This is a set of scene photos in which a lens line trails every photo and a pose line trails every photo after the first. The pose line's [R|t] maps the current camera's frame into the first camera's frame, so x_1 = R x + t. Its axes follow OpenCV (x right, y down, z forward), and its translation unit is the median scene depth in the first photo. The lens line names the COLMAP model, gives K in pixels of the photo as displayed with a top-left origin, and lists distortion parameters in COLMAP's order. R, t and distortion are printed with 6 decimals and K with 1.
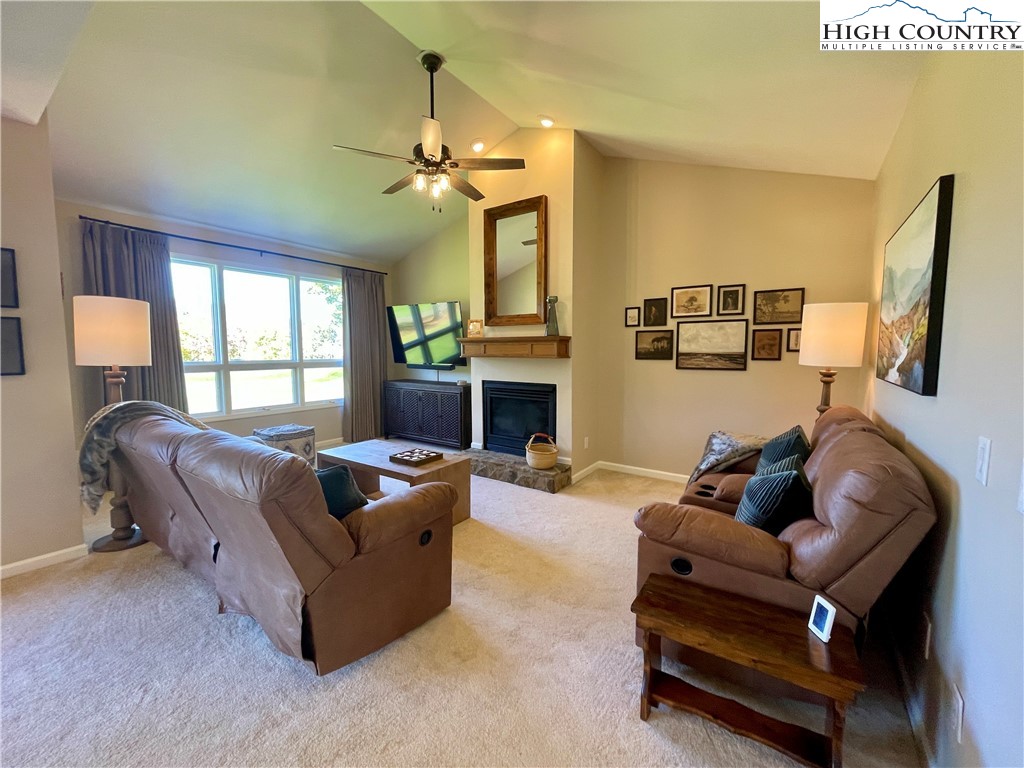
lens RADIAL K [[413.4, 0, 512.0], [0, 413.4, 384.0], [0, 0, 1]] dist [-0.010683, 0.000013]
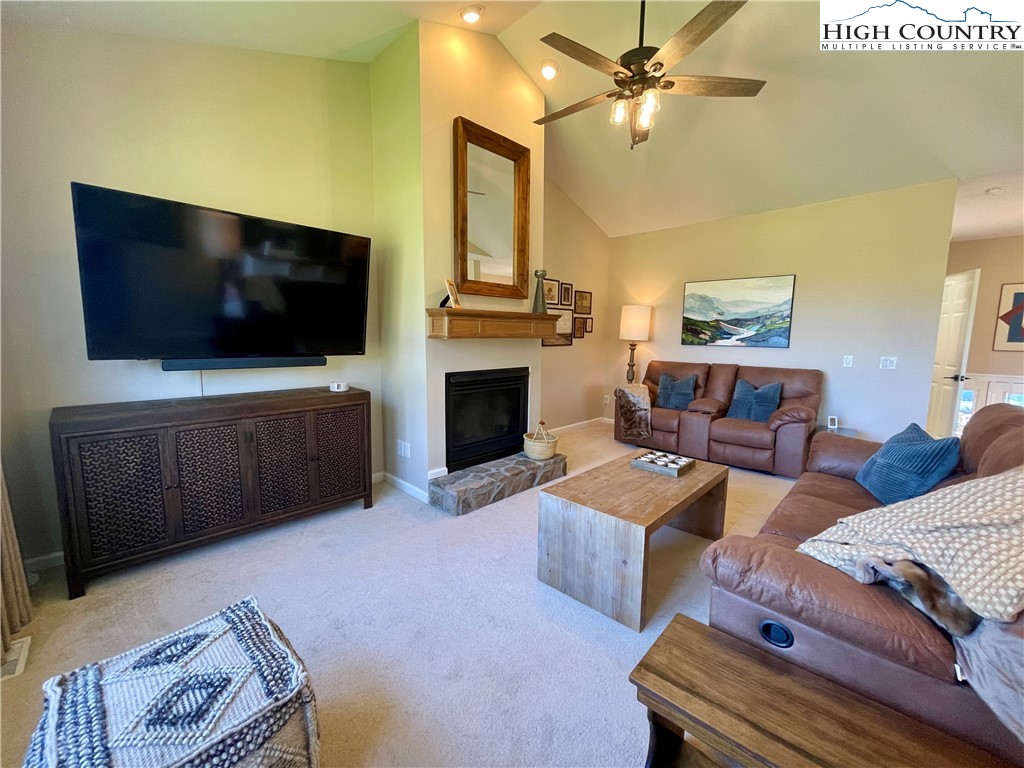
lens RADIAL K [[413.4, 0, 512.0], [0, 413.4, 384.0], [0, 0, 1]] dist [-0.010683, 0.000013]
pose [[0.153471, -0.118418, 0.981032, -0.857384], [0.073488, 0.991412, 0.108174, -0.067724], [-0.985417, 0.055492, 0.160856, 0.945349]]
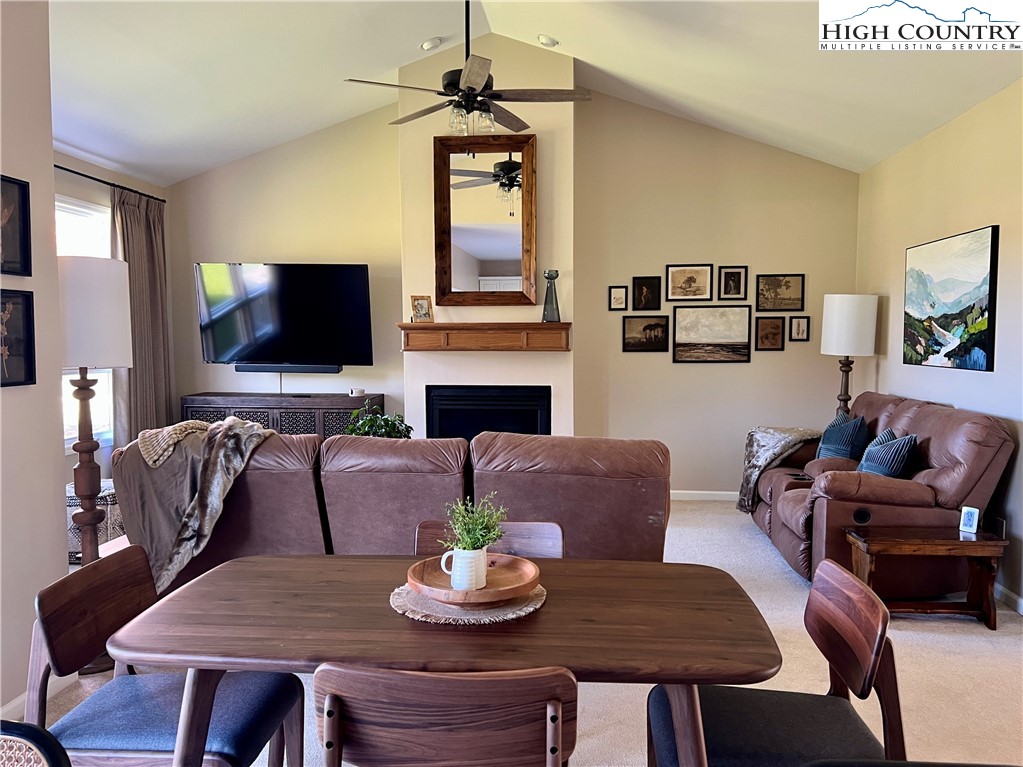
lens RADIAL K [[836.9, 0, 511.5], [0, 836.9, 383.5], [0, 0, 1]] dist [0.079605, -0.005658]
pose [[0.861126, -0.030210, 0.507493, -0.774729], [0.043641, 0.998941, -0.014587, 0.016117], [-0.506514, 0.034709, 0.861533, -0.297480]]
